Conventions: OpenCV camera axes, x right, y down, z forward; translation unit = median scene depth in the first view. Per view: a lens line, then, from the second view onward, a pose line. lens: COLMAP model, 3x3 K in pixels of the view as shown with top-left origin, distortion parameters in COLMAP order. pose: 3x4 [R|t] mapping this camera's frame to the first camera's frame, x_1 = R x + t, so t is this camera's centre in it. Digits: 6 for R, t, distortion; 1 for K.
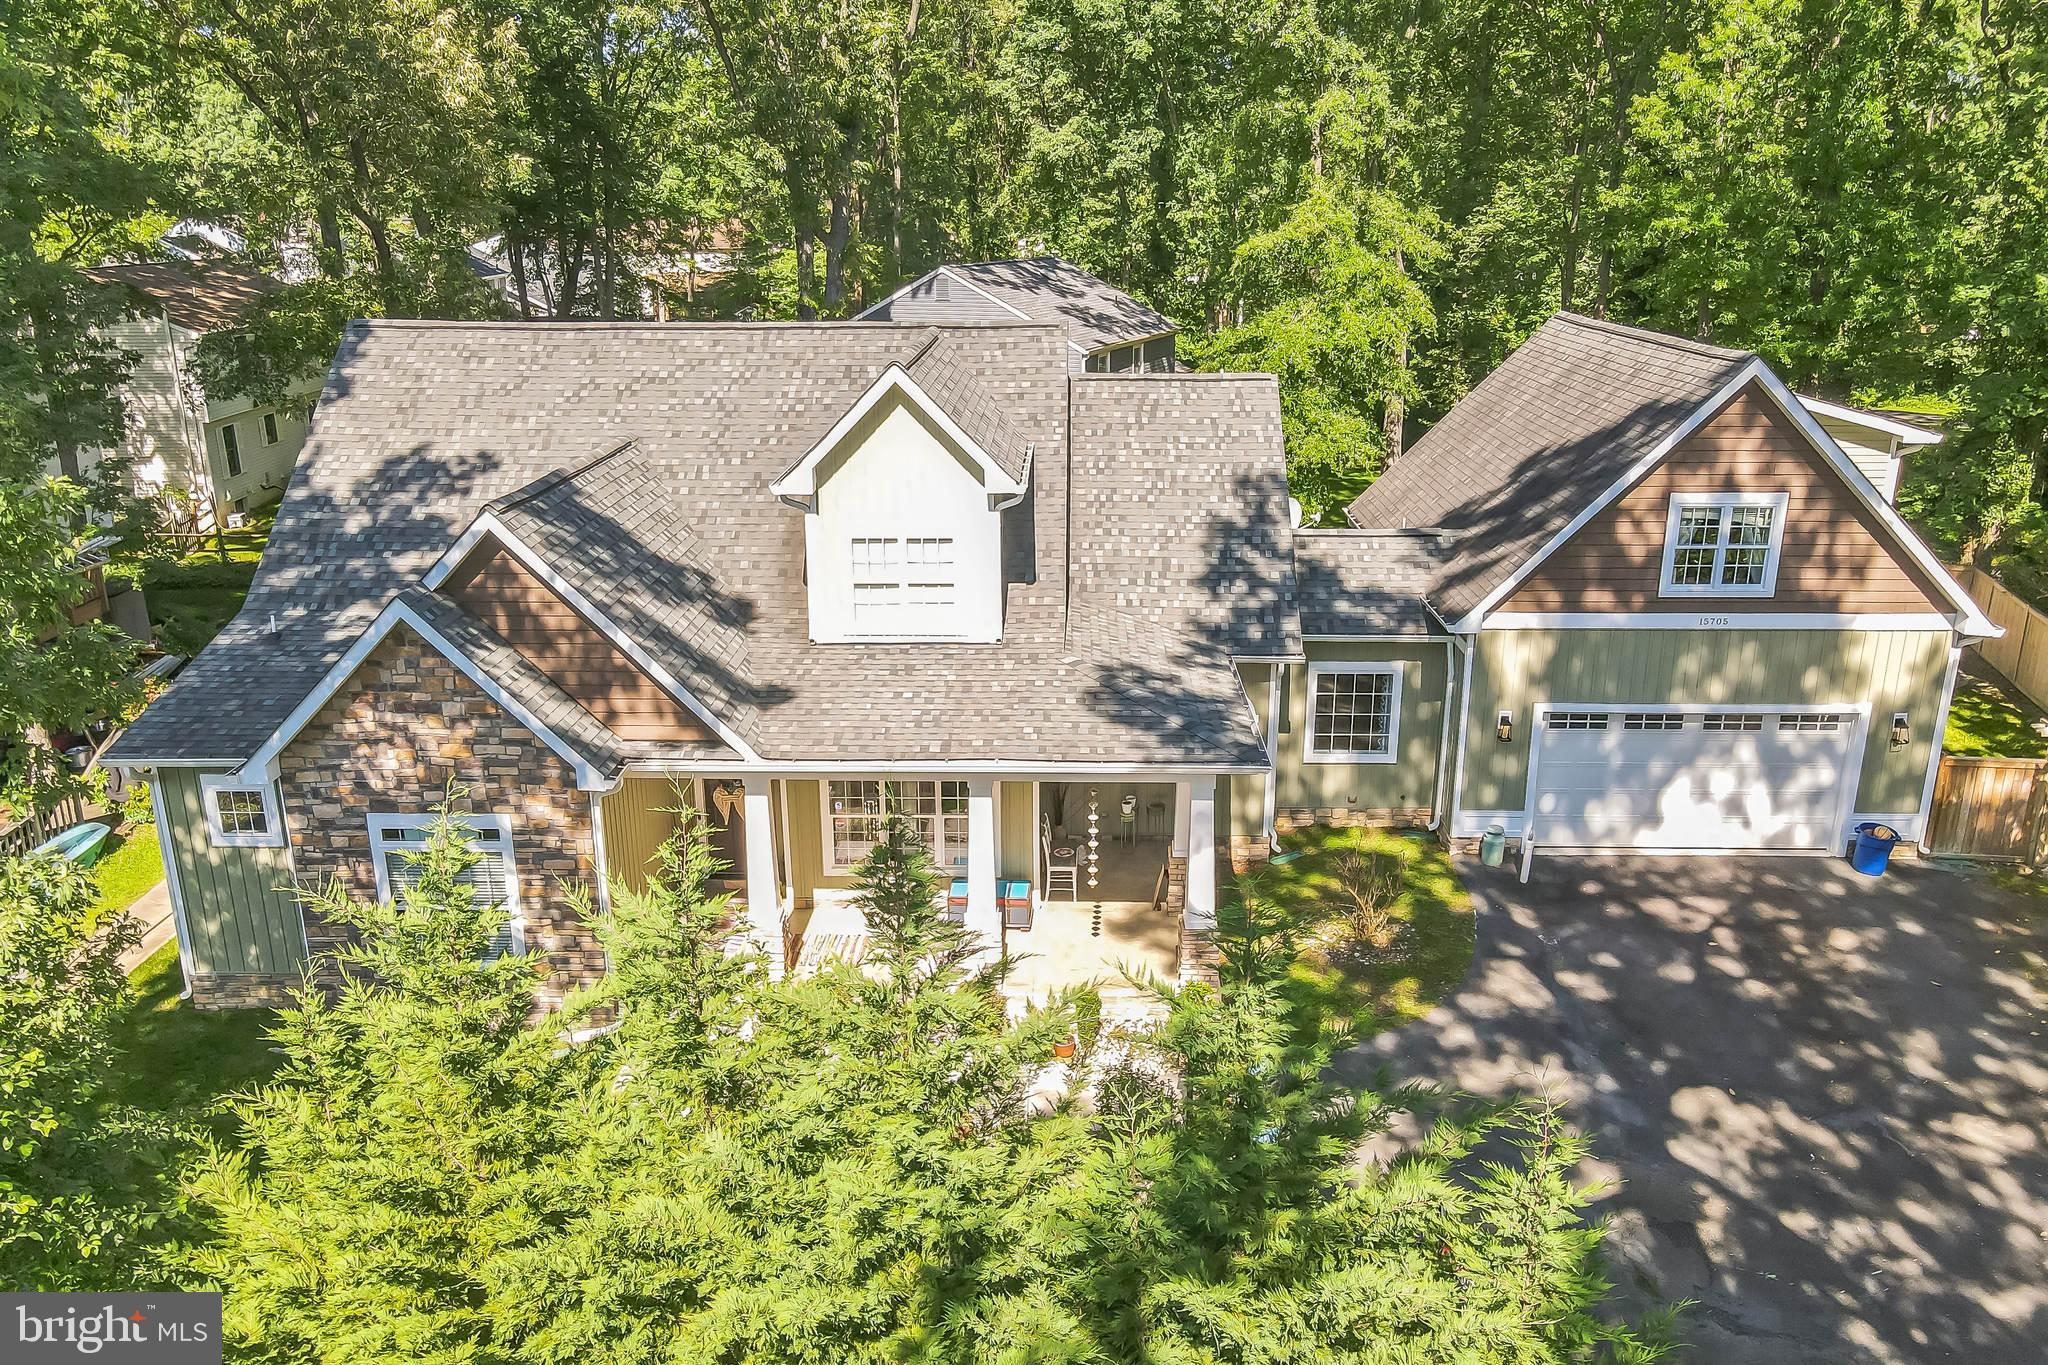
lens RADIAL K [[1514.5, 0, 1024.0], [0, 1514.5, 682.5], [0, 0, 1]] dist [-0.003605, 0.044025]
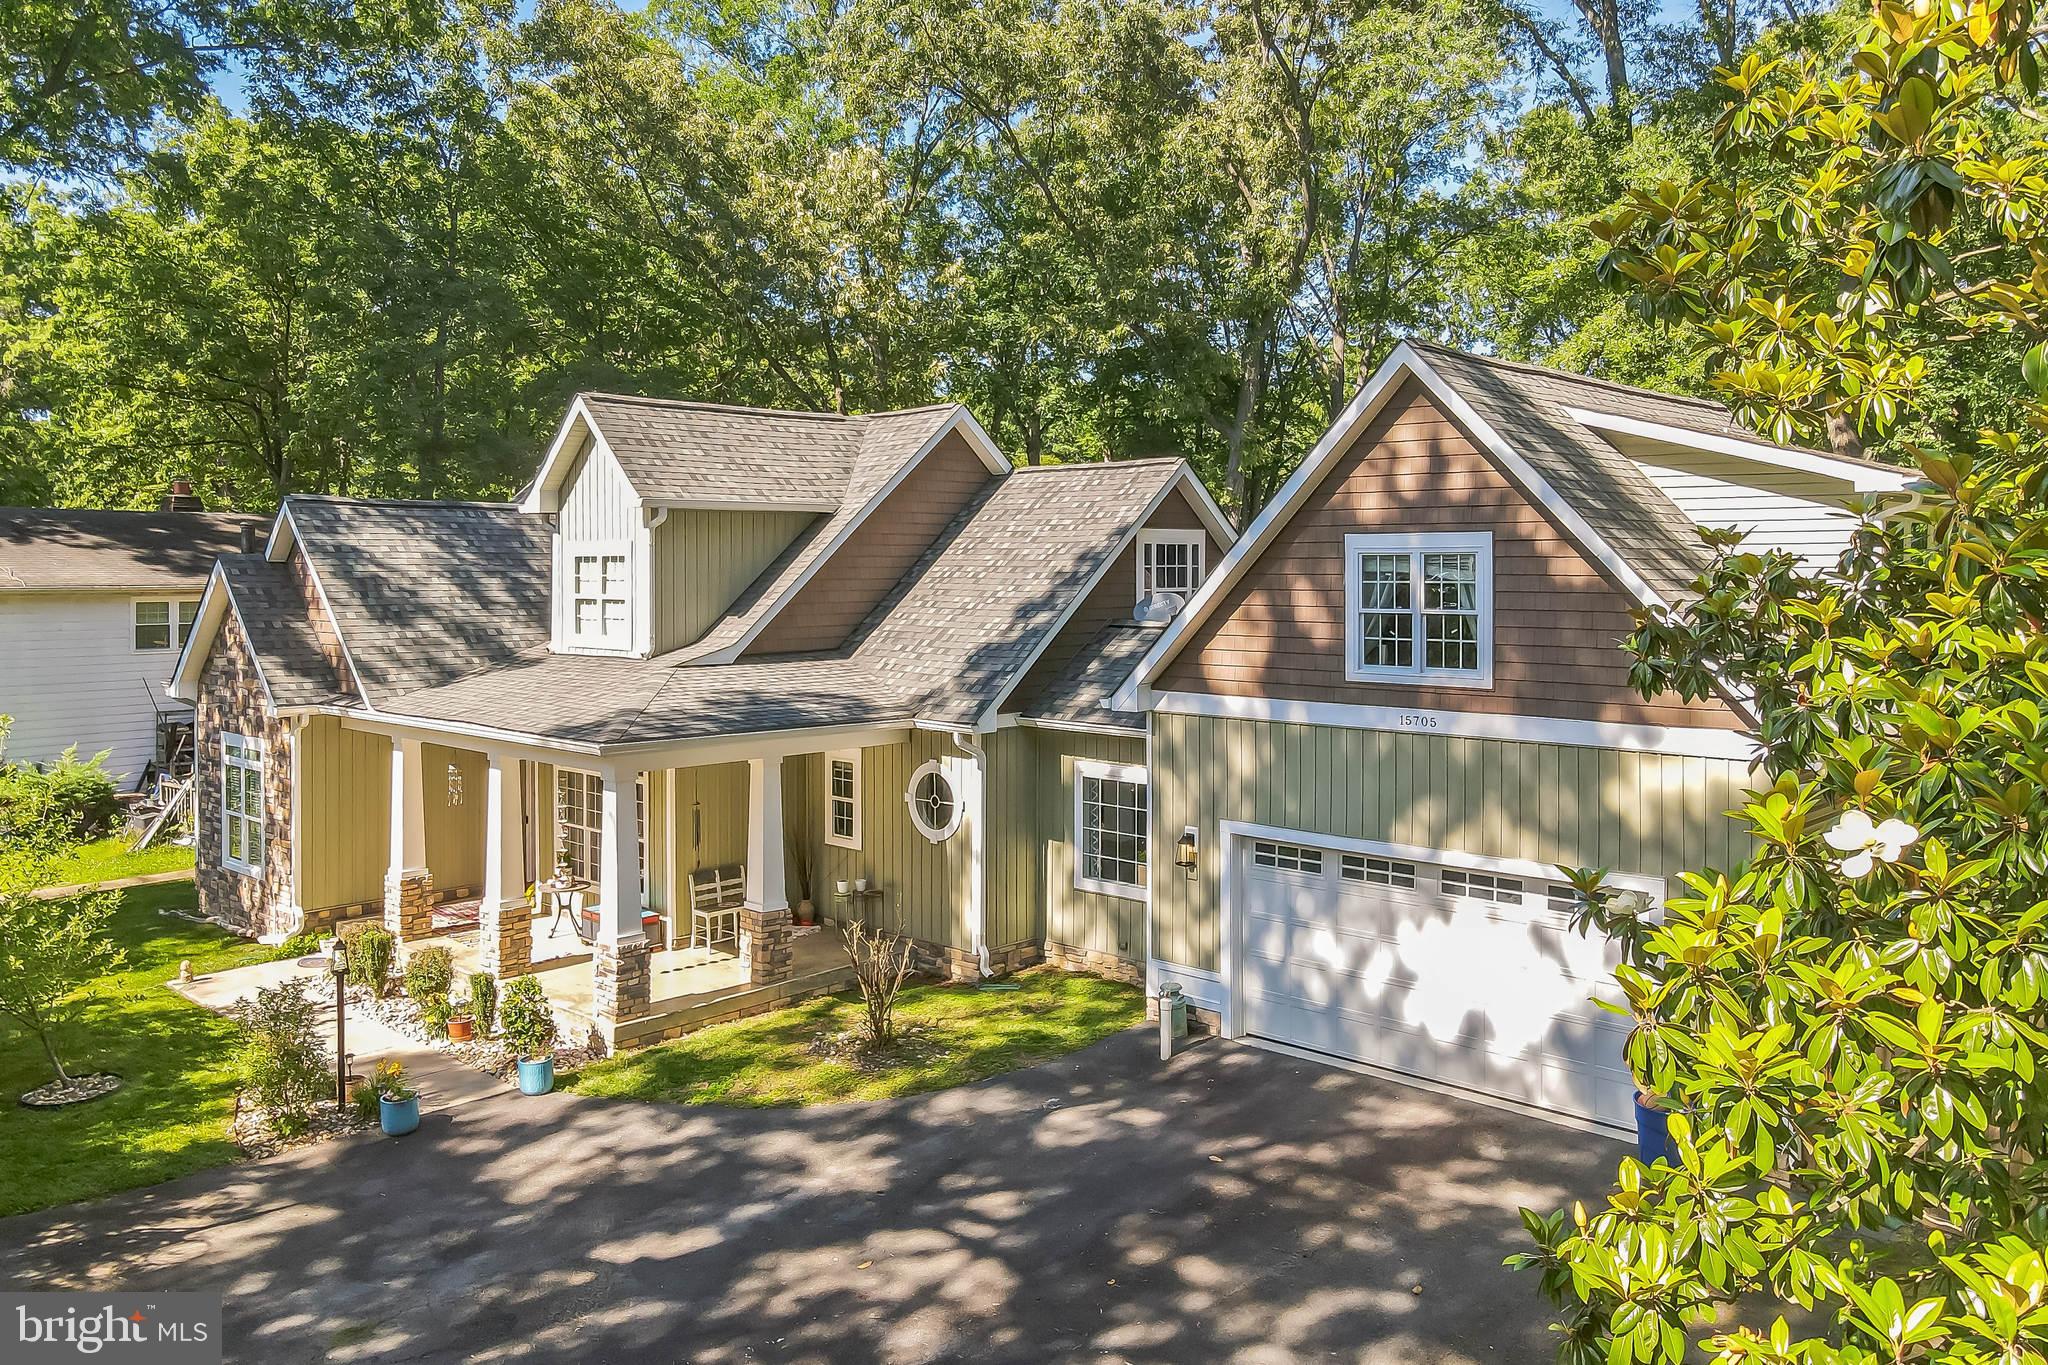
lens RADIAL K [[1535.5, 0, 1032.5], [0, 1535.5, 595.1], [0, 0, 1]] dist [0.000010, 0.043693]
pose [[0.752949, 0.019608, -0.657787, 0.774917], [-0.207373, 0.955701, -0.208885, 0.087209], [0.624551, 0.293687, 0.723660, 0.363215]]
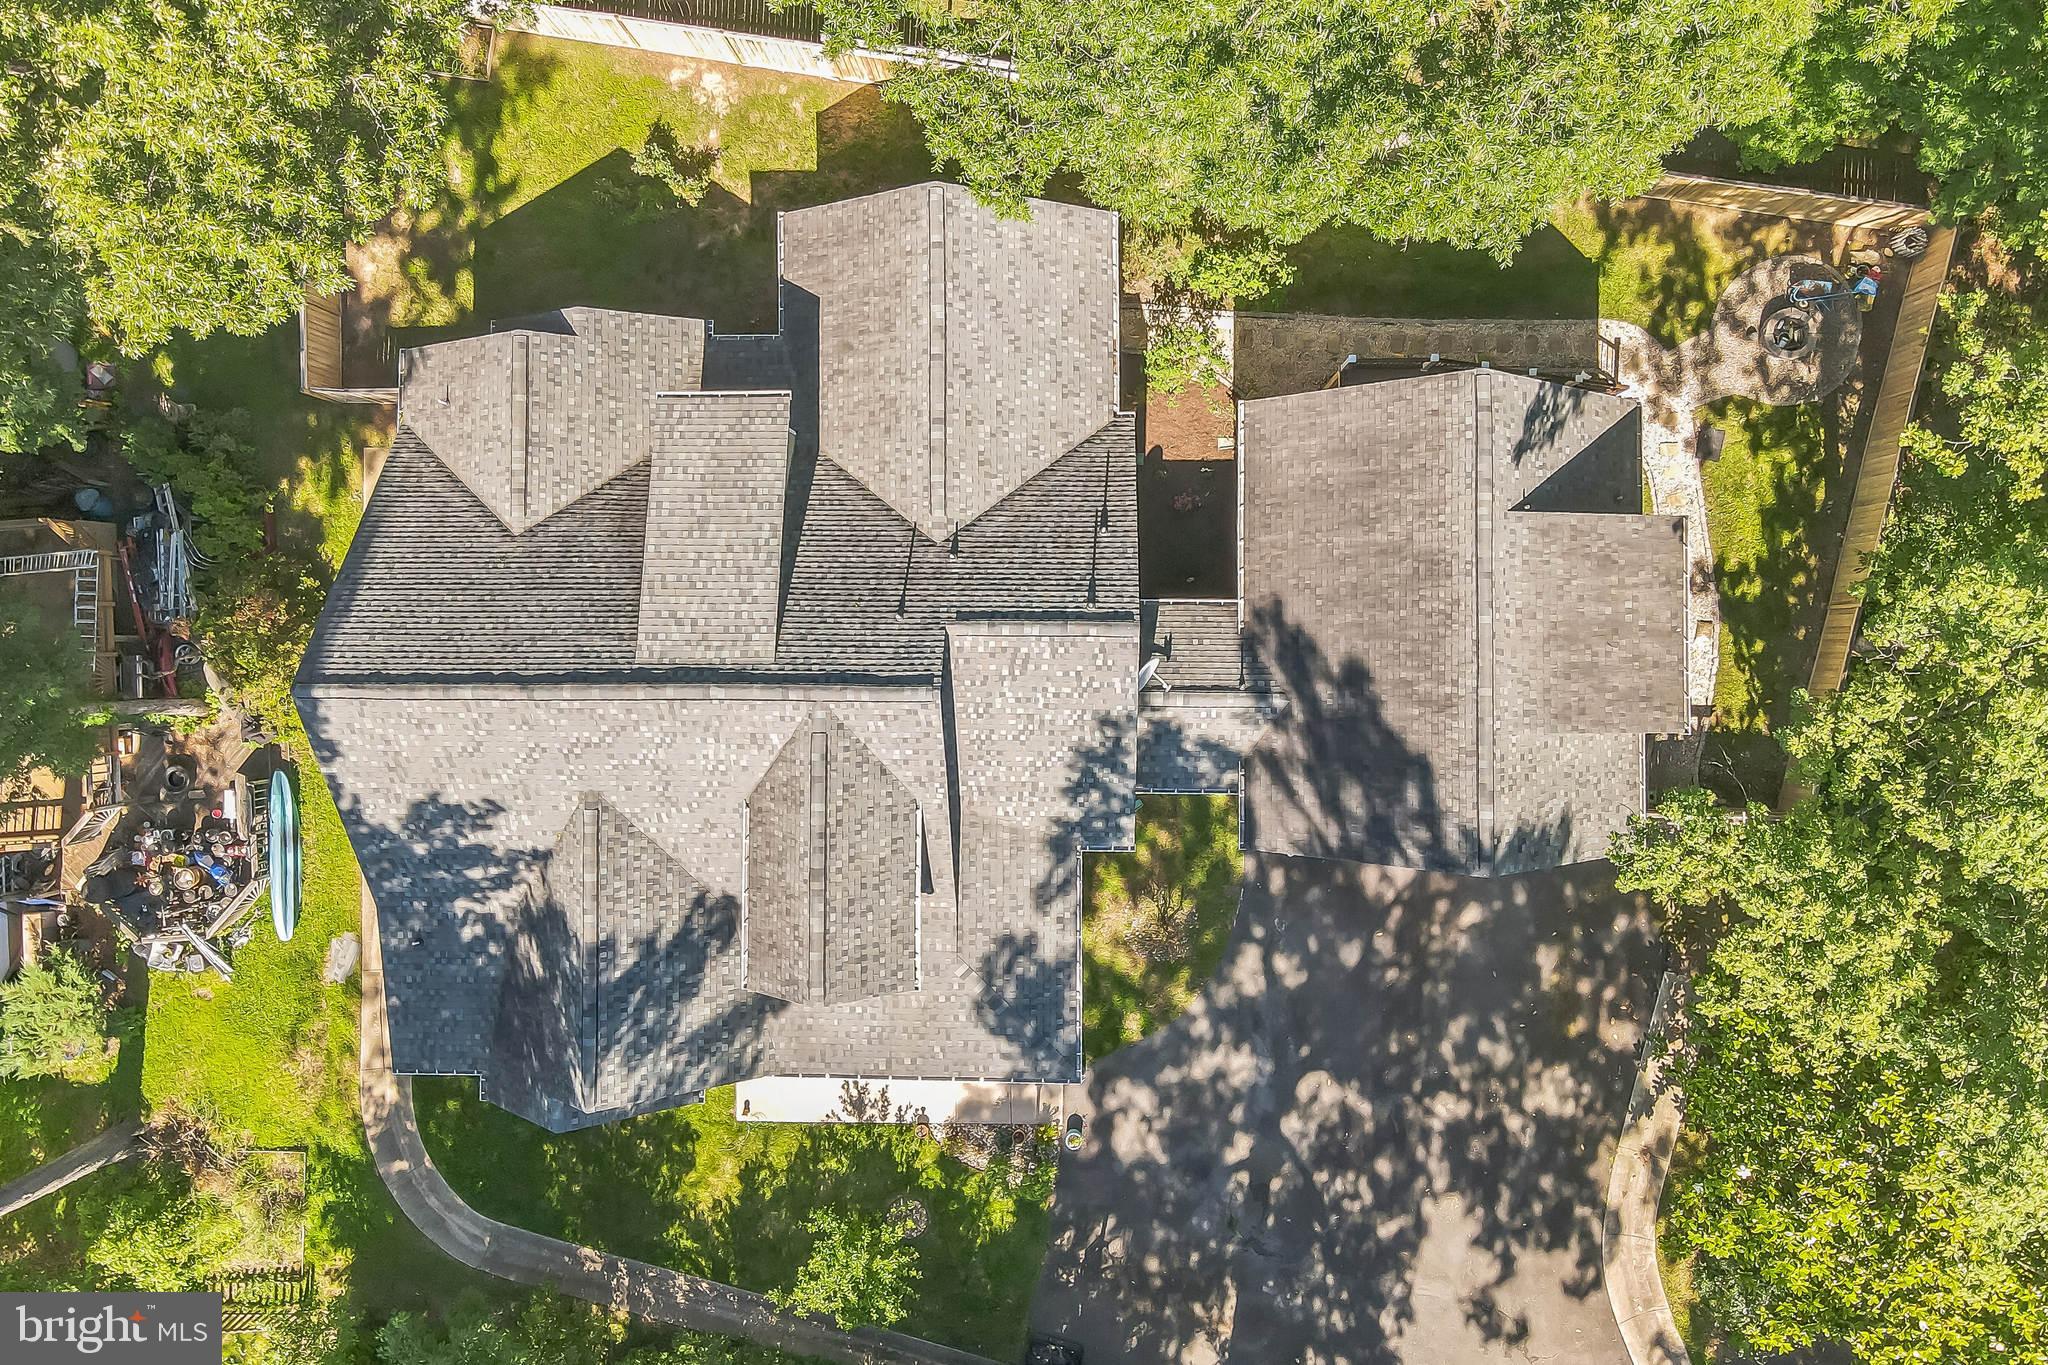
lens RADIAL K [[1662.1, 0, 1034.5], [0, 1662.1, 566.1], [0, 0, 1]] dist [-0.012225, -0.001473]
pose [[0.998879, -0.031075, -0.035704, 0.152600], [0.044033, 0.333349, 0.941775, -1.490384], [-0.017364, -0.942291, 0.334344, 0.726737]]
